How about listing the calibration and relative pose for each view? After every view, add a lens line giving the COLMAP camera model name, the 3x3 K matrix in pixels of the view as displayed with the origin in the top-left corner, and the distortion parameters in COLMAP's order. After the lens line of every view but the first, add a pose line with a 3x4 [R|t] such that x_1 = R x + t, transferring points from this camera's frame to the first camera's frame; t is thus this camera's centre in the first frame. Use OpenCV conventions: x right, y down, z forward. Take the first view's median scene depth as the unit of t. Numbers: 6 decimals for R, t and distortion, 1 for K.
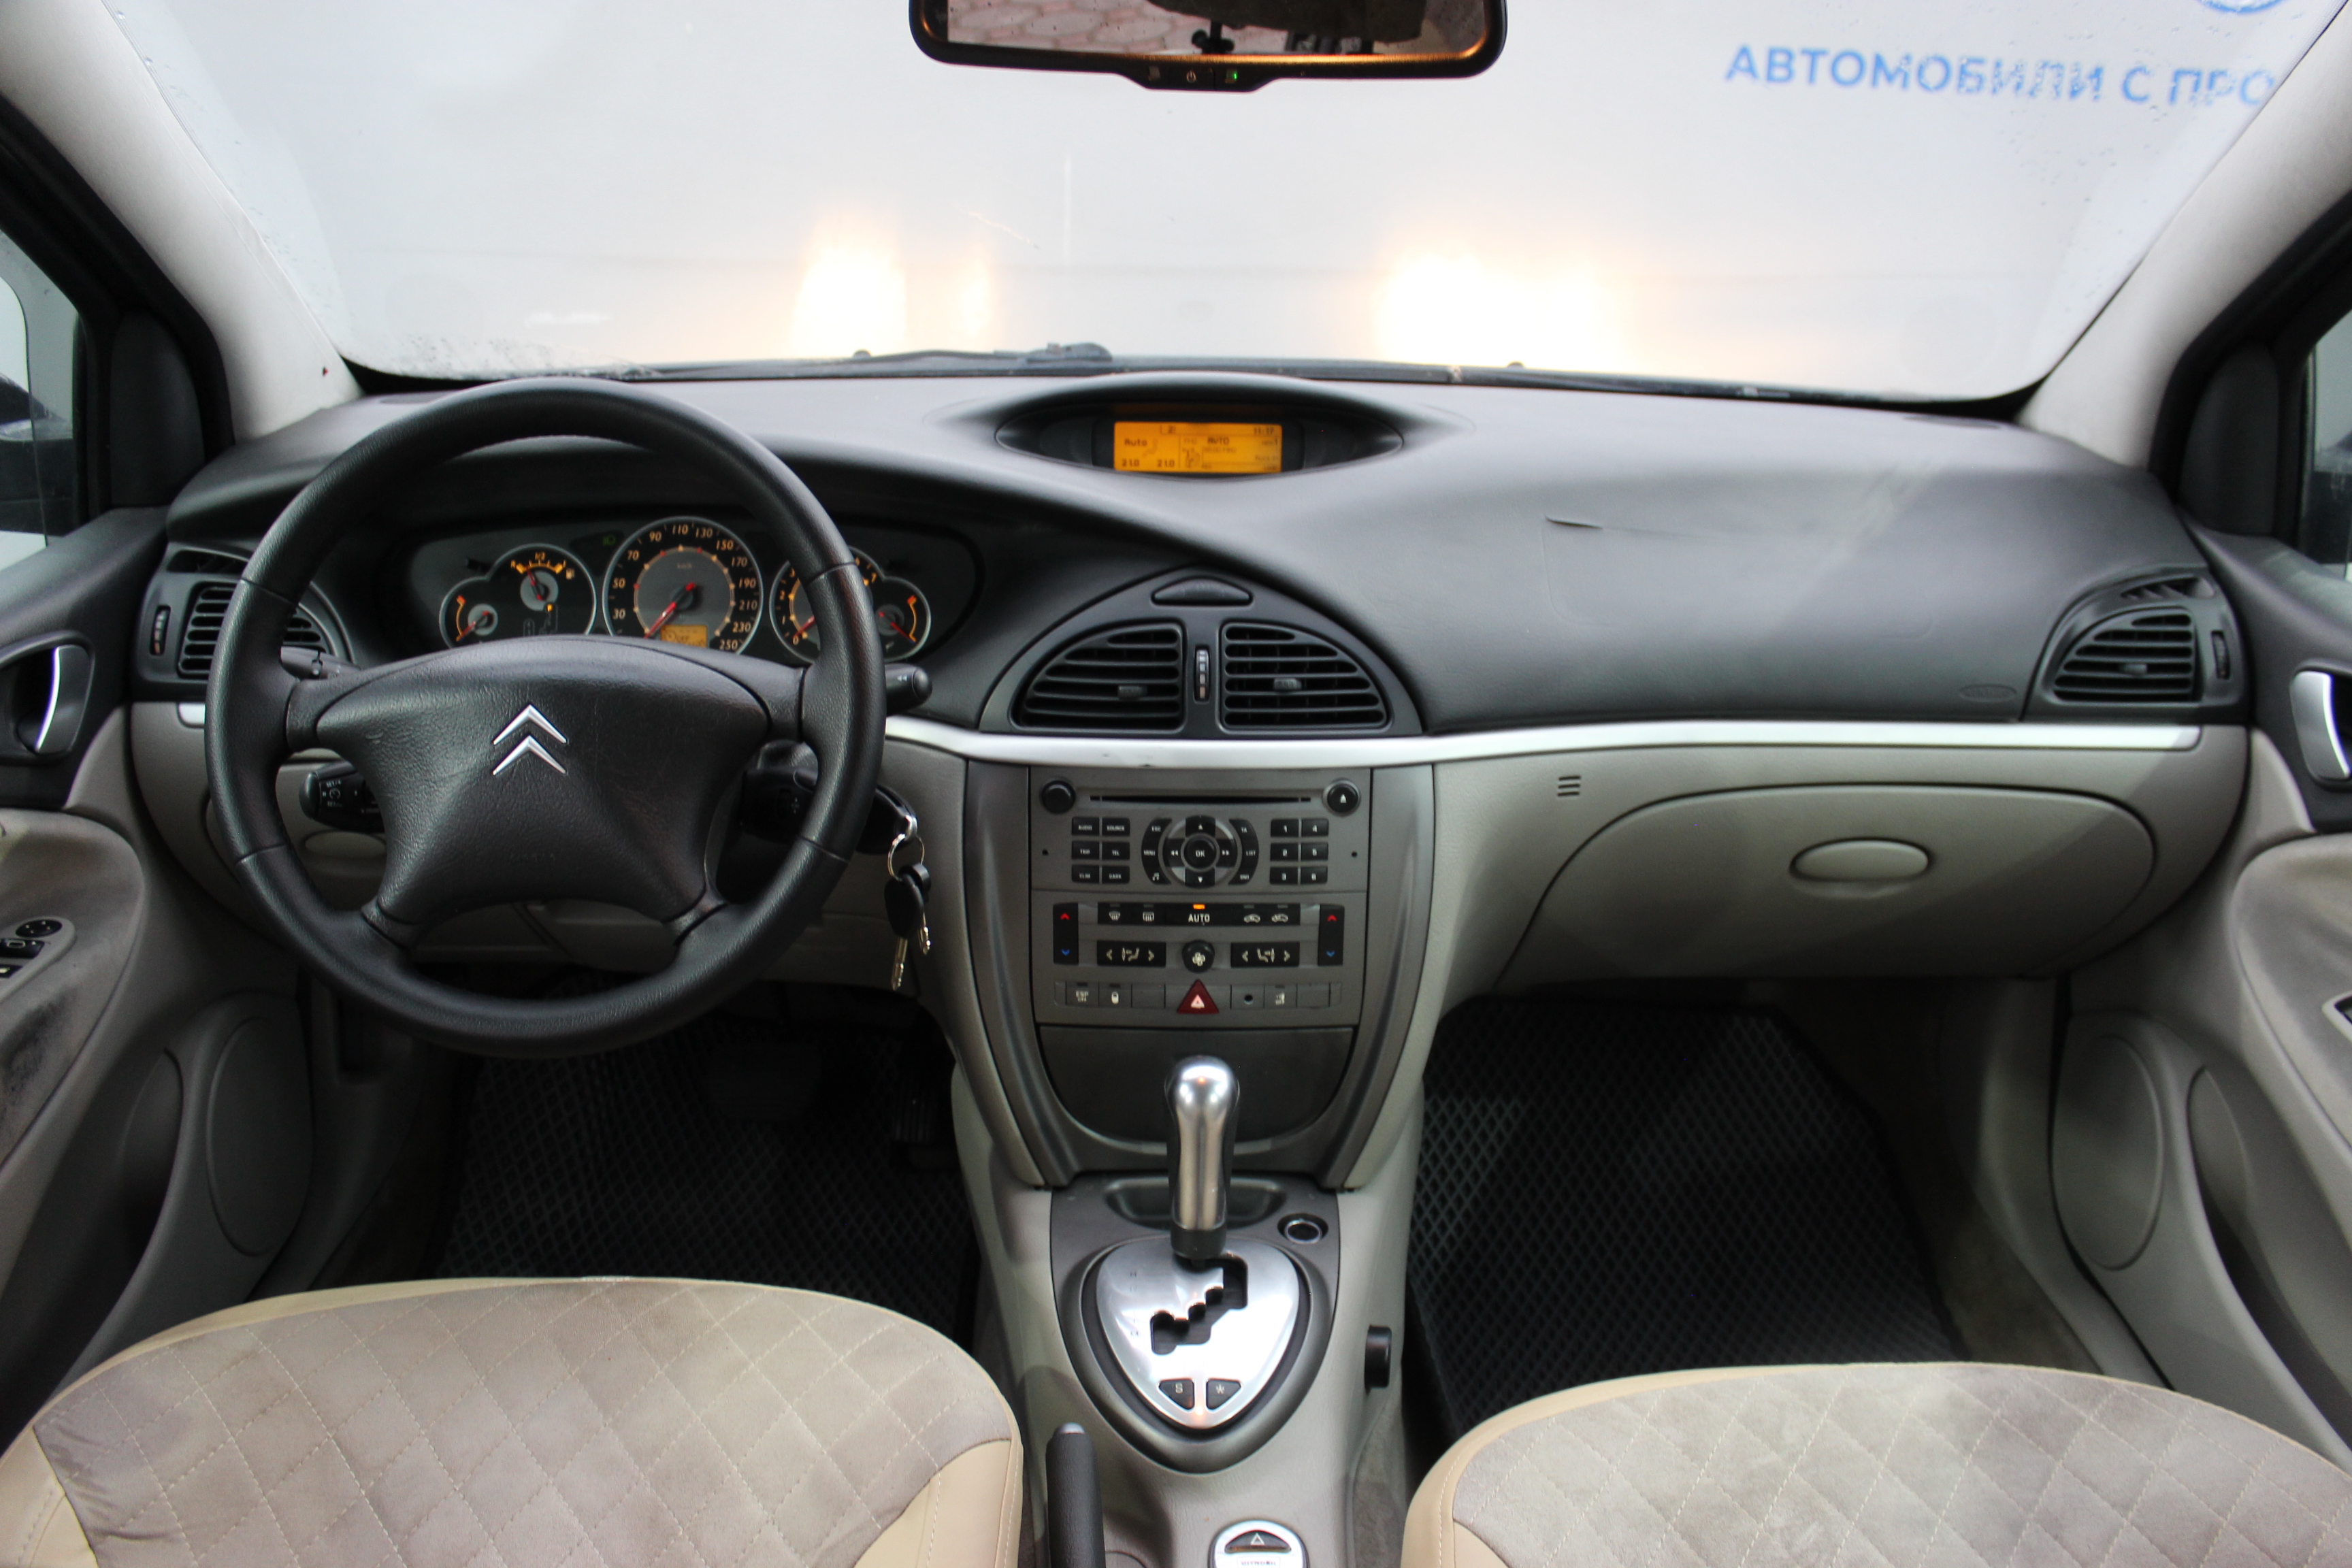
lens RADIAL K [[1953.9, 0, 1185.2], [0, 1953.9, 793.1], [0, 0, 1]] dist [-0.160989, 0.135374]
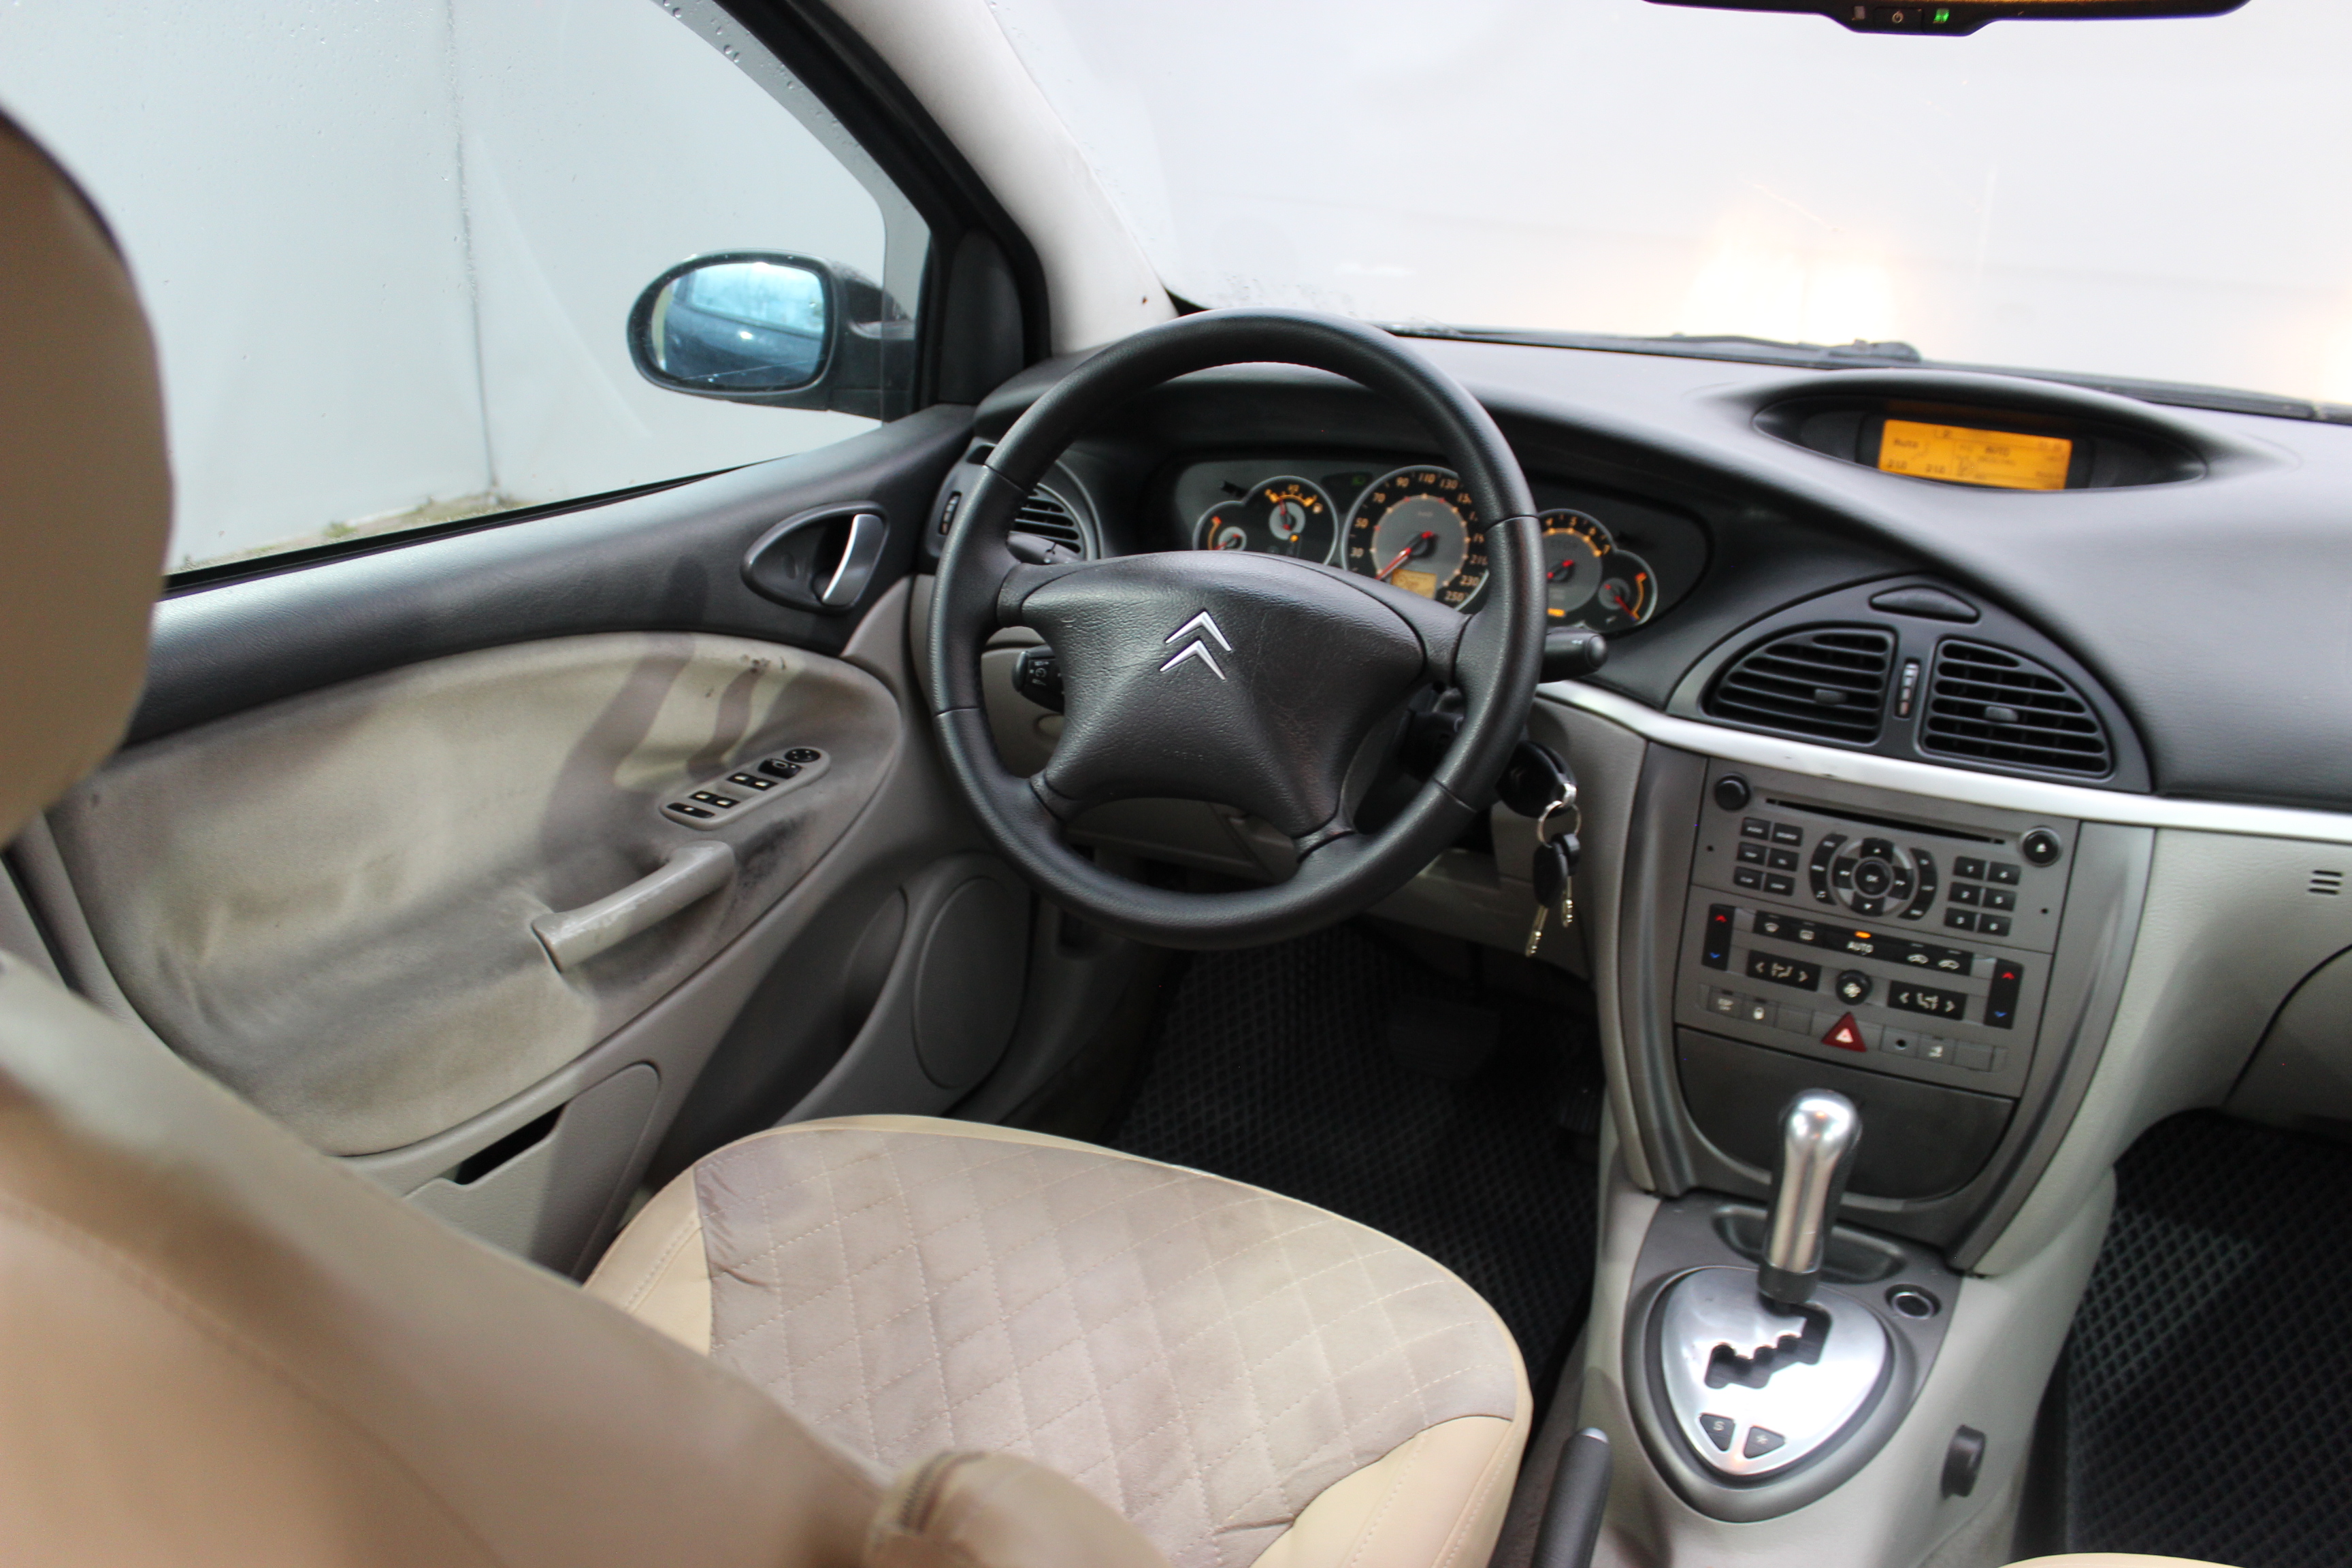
lens RADIAL K [[1953.9, 0, 1173.1], [0, 1953.9, 792.5], [0, 0, 1]] dist [-0.160989, 0.135374]
pose [[0.886197, 0.166722, -0.432272, 0.099687], [-0.167592, 0.985184, 0.036396, 0.012959], [0.431935, 0.040191, 0.901009, 0.029708]]
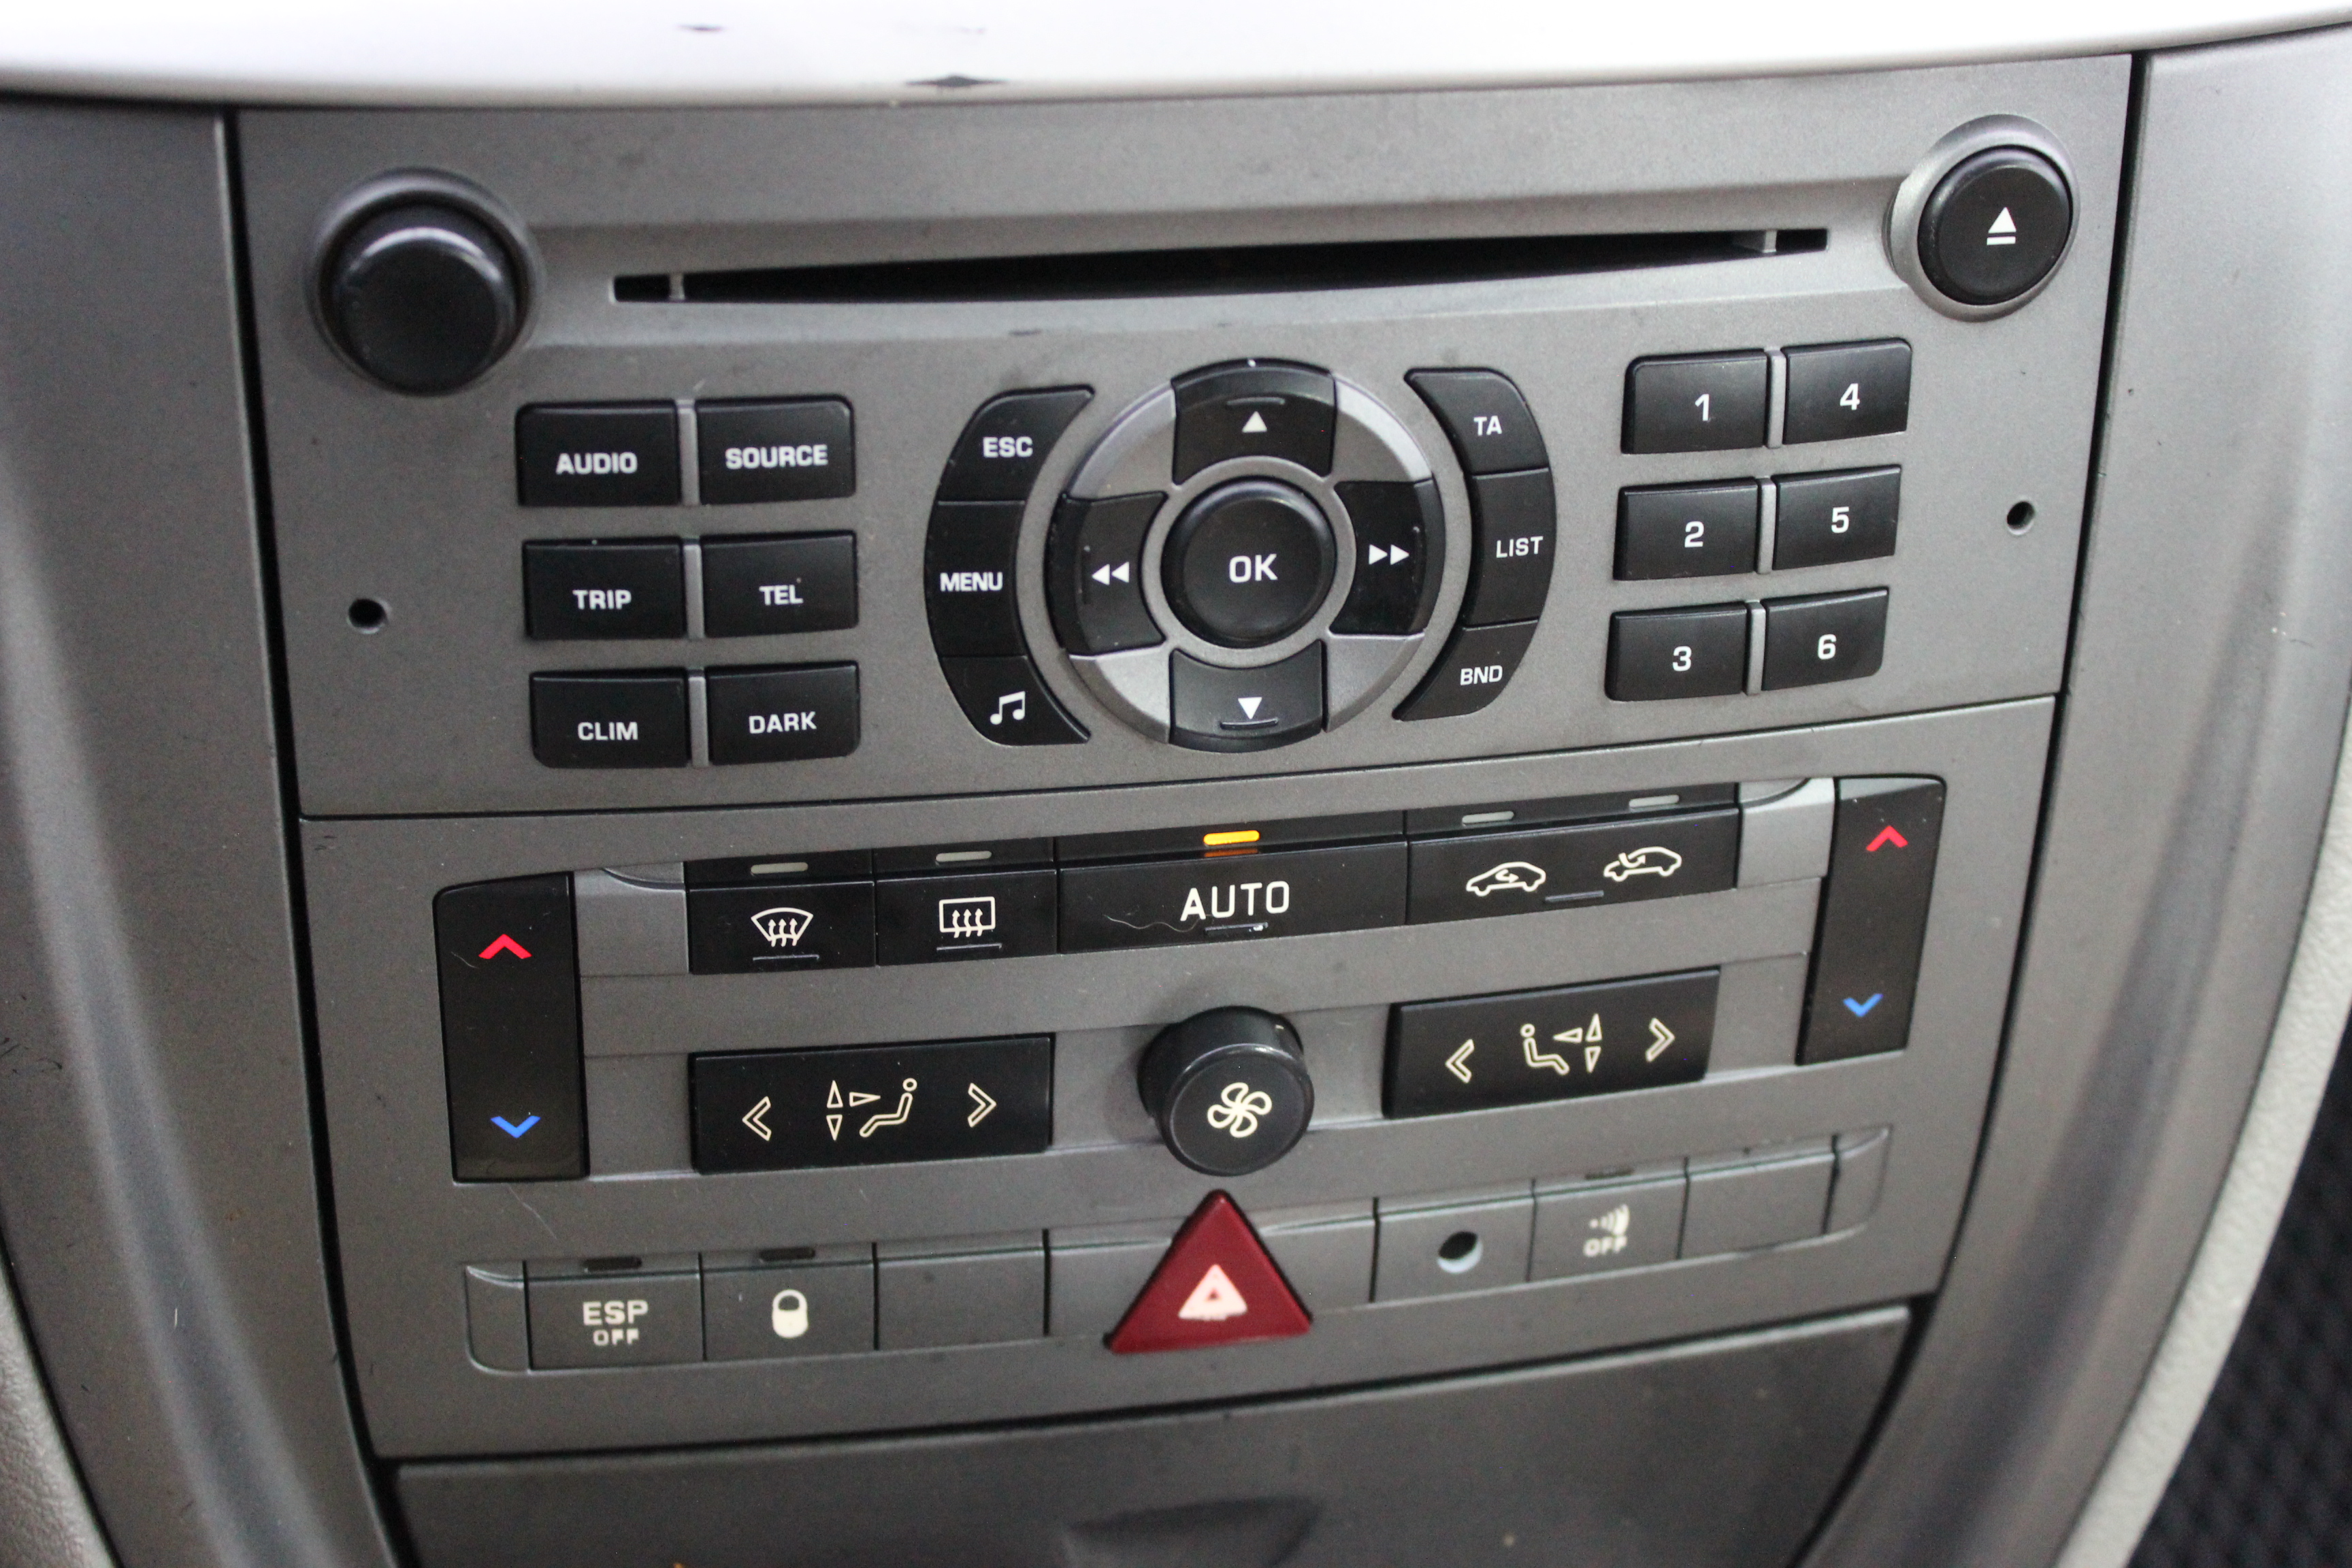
lens RADIAL K [[3454.5, 0, 1173.4], [0, 3454.5, 788.5], [0, 0, 1]] dist [-0.029656, 0.000000]
pose [[0.977394, -0.075873, 0.197345, -0.063115], [0.032299, 0.976019, 0.215278, -0.017901], [-0.208946, -0.204037, 0.956405, 0.687373]]
